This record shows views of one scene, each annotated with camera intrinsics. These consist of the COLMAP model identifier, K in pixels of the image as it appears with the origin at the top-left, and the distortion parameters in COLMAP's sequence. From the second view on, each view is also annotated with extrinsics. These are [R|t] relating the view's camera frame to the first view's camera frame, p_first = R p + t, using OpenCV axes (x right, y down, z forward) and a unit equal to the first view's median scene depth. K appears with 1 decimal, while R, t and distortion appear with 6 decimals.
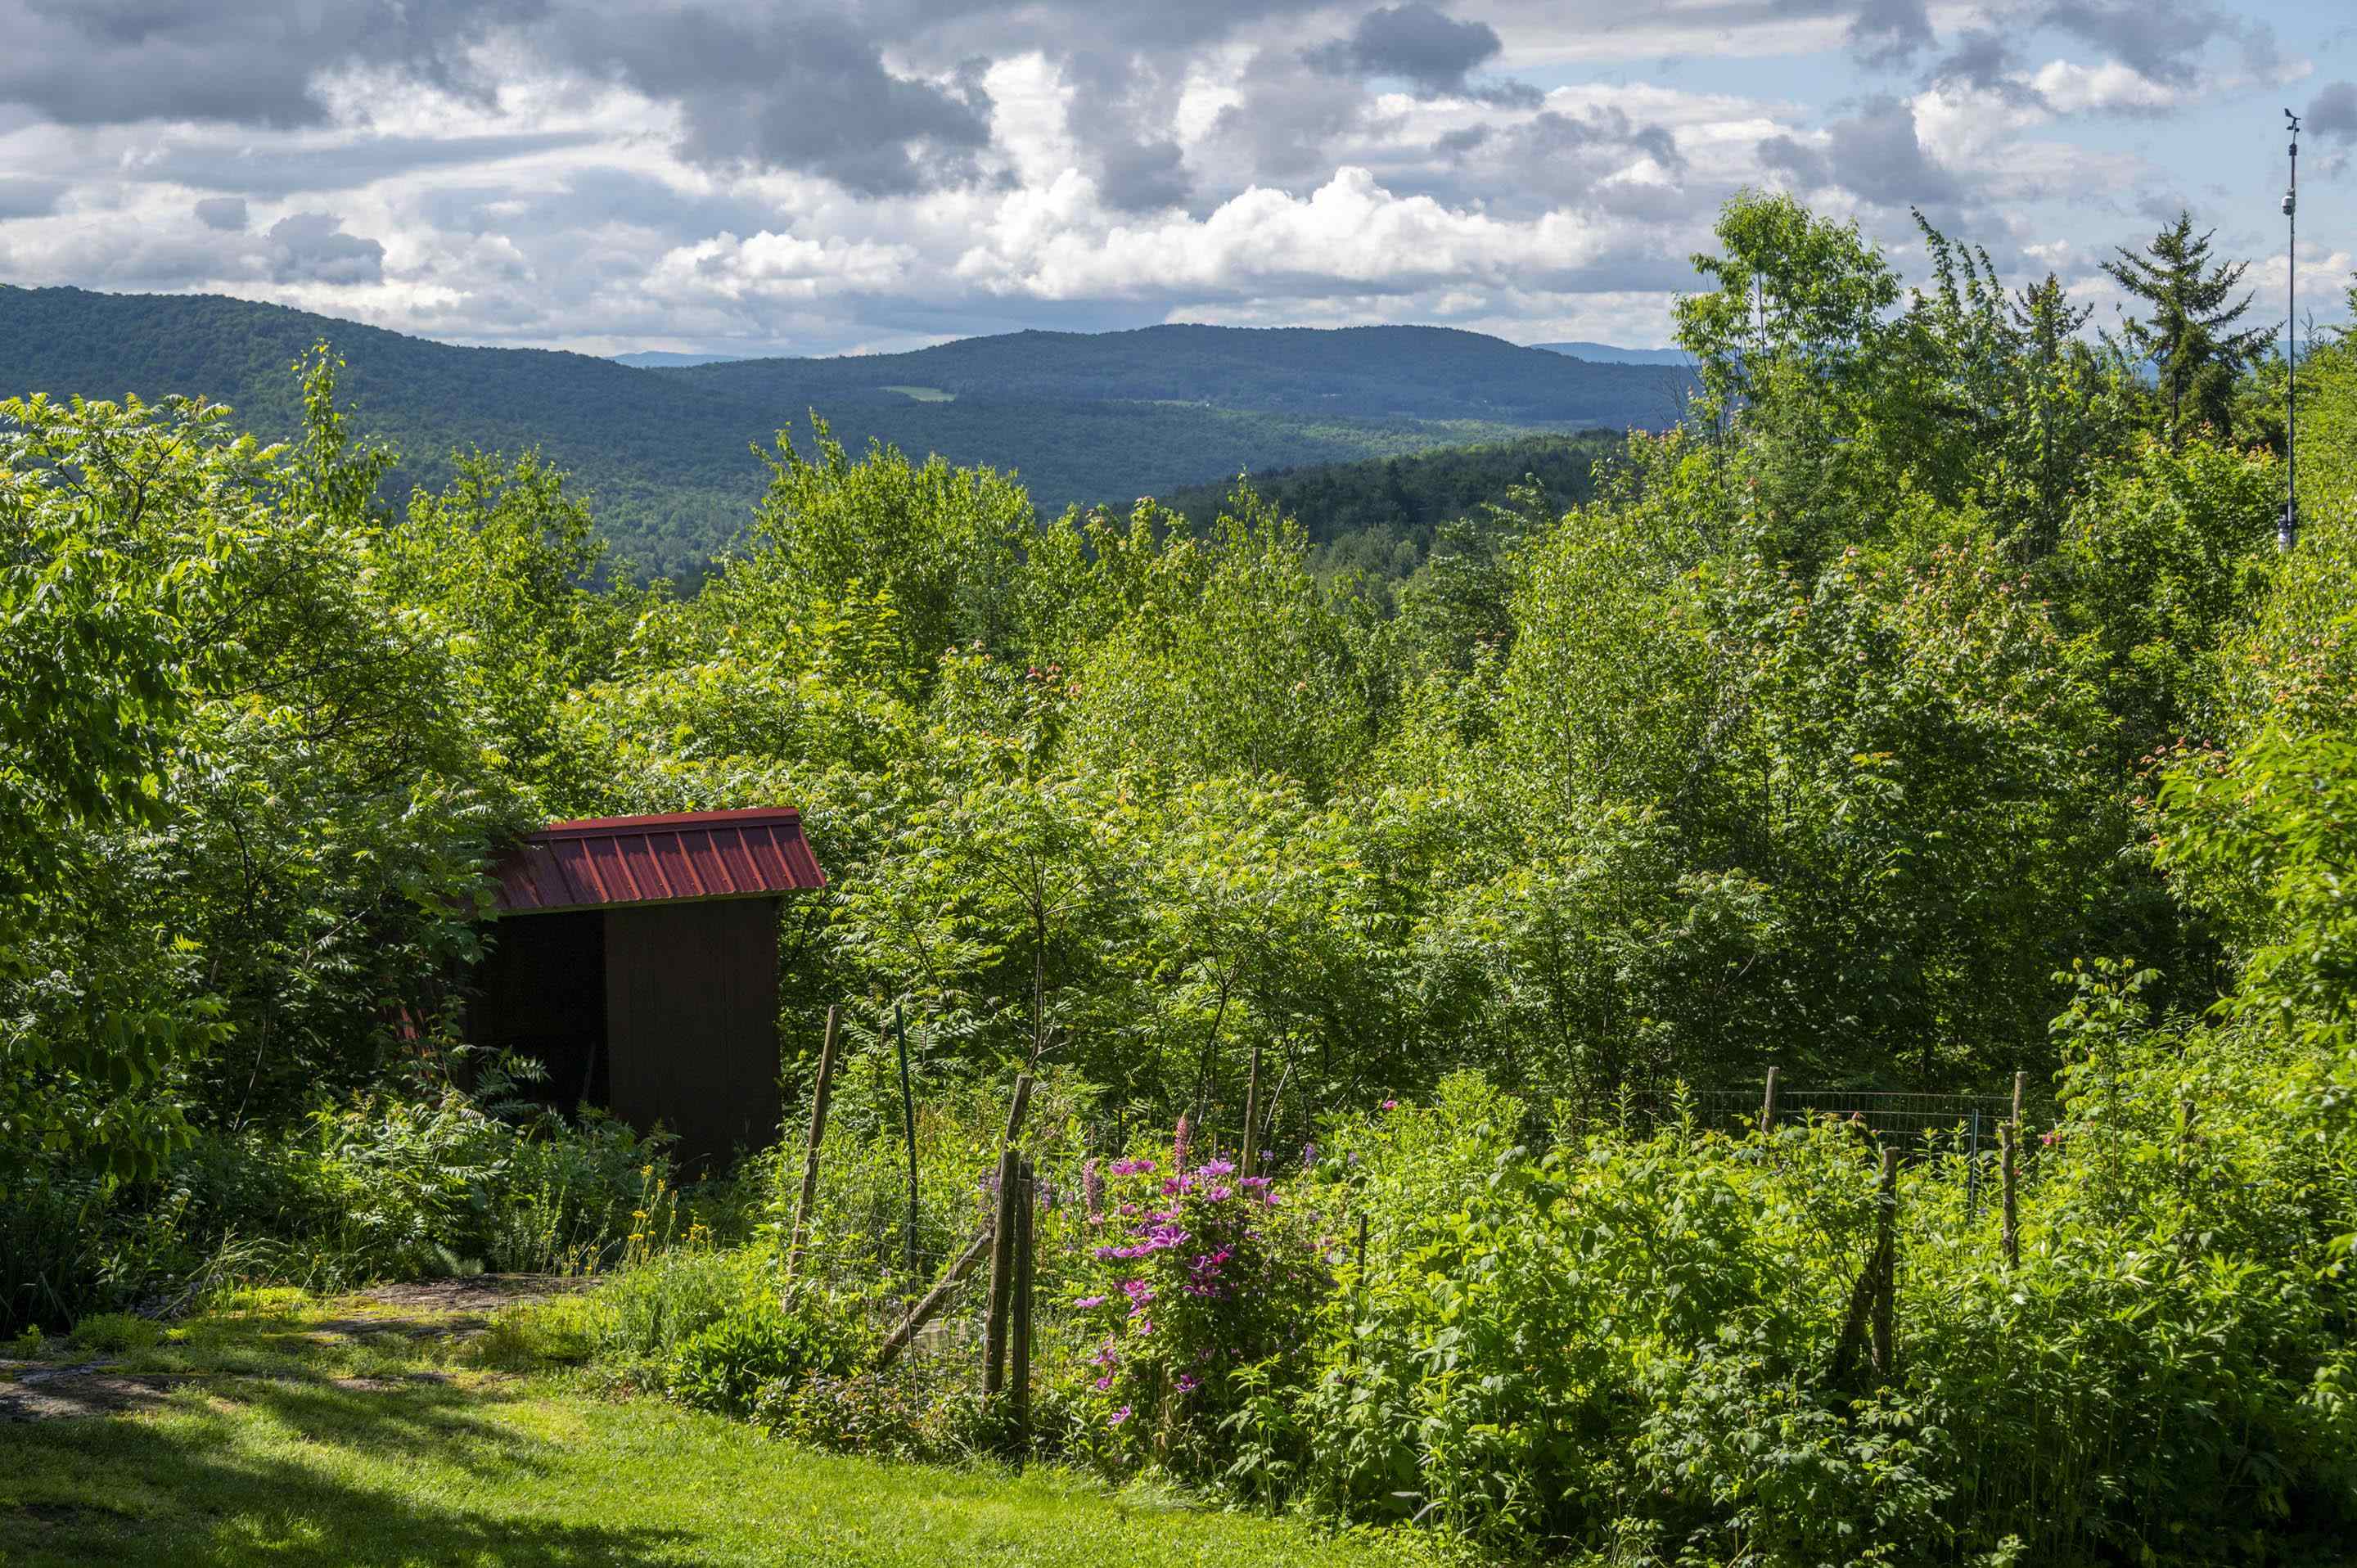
lens RADIAL K [[4332.9, 0, 1178.5], [0, 4332.9, 784.0], [0, 0, 1]] dist [0.461216, -3.798931]
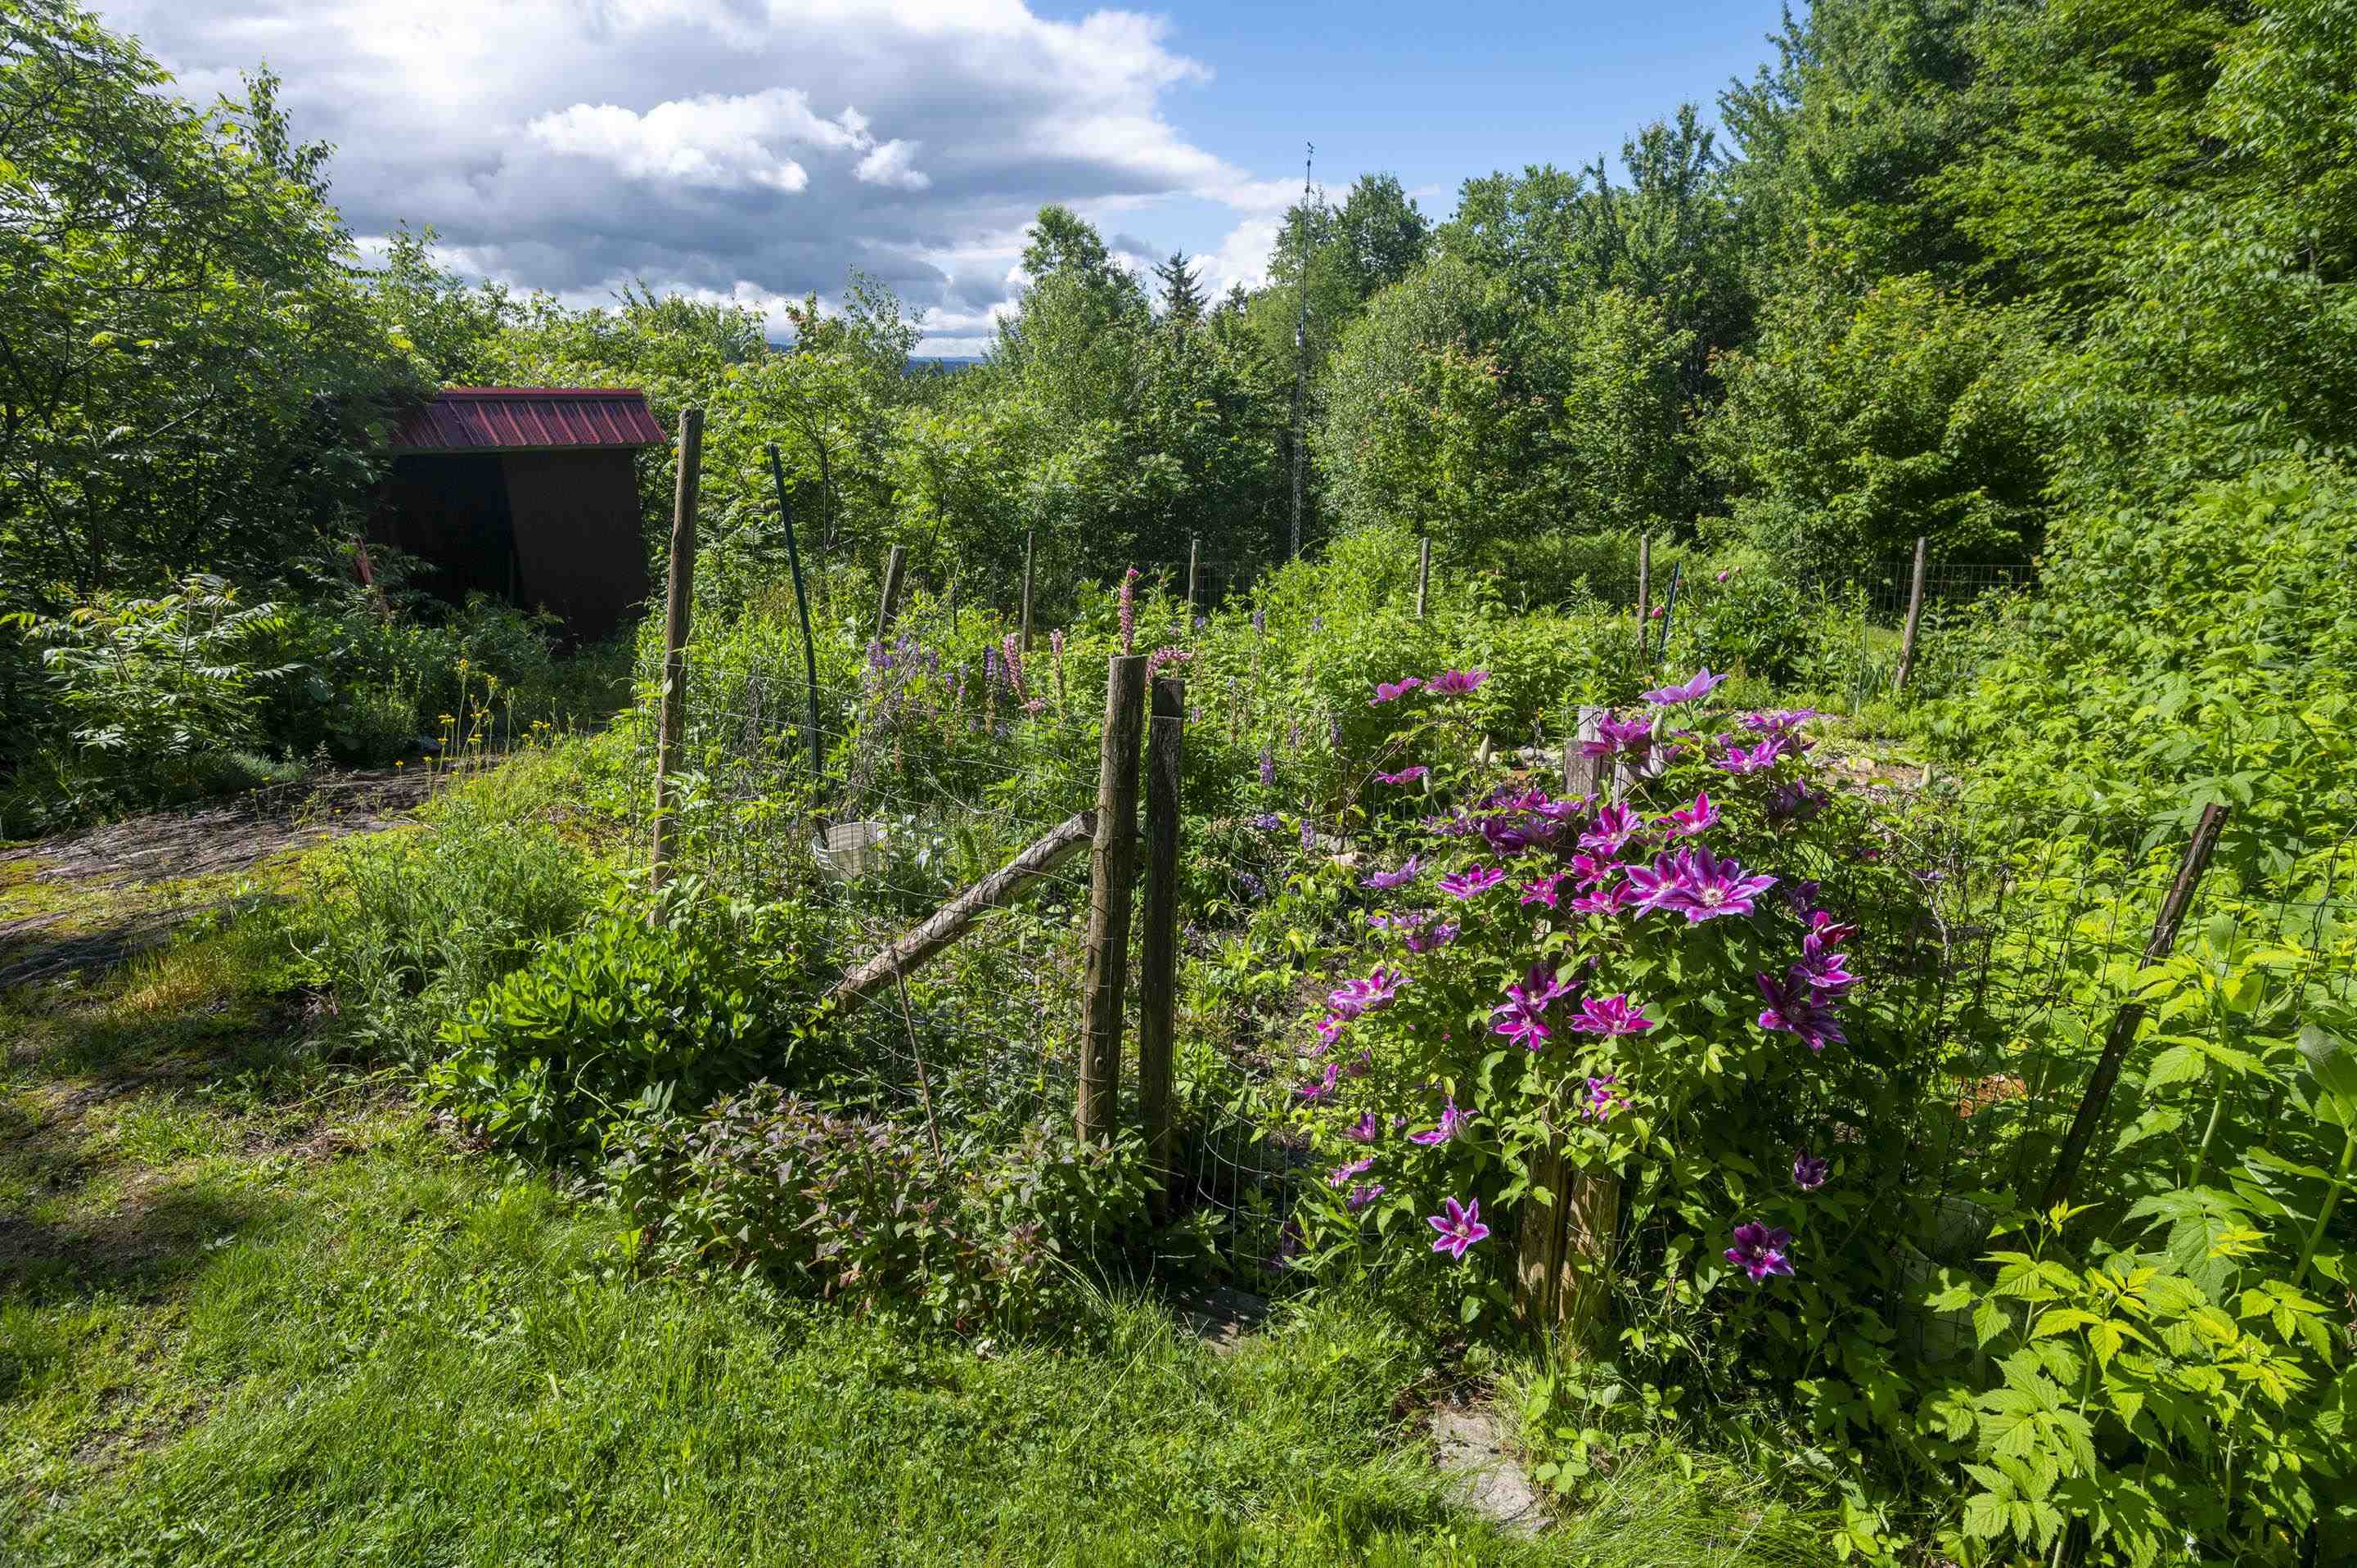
lens RADIAL K [[1102.9, 0, 1183.1], [0, 1102.9, 723.8], [0, 0, 1]] dist [-0.003072, -0.000105]
pose [[0.940245, -0.075745, 0.331967, -0.054696], [0.006552, 0.978788, 0.204772, 0.049350], [-0.340435, -0.190360, 0.920797, 0.658930]]
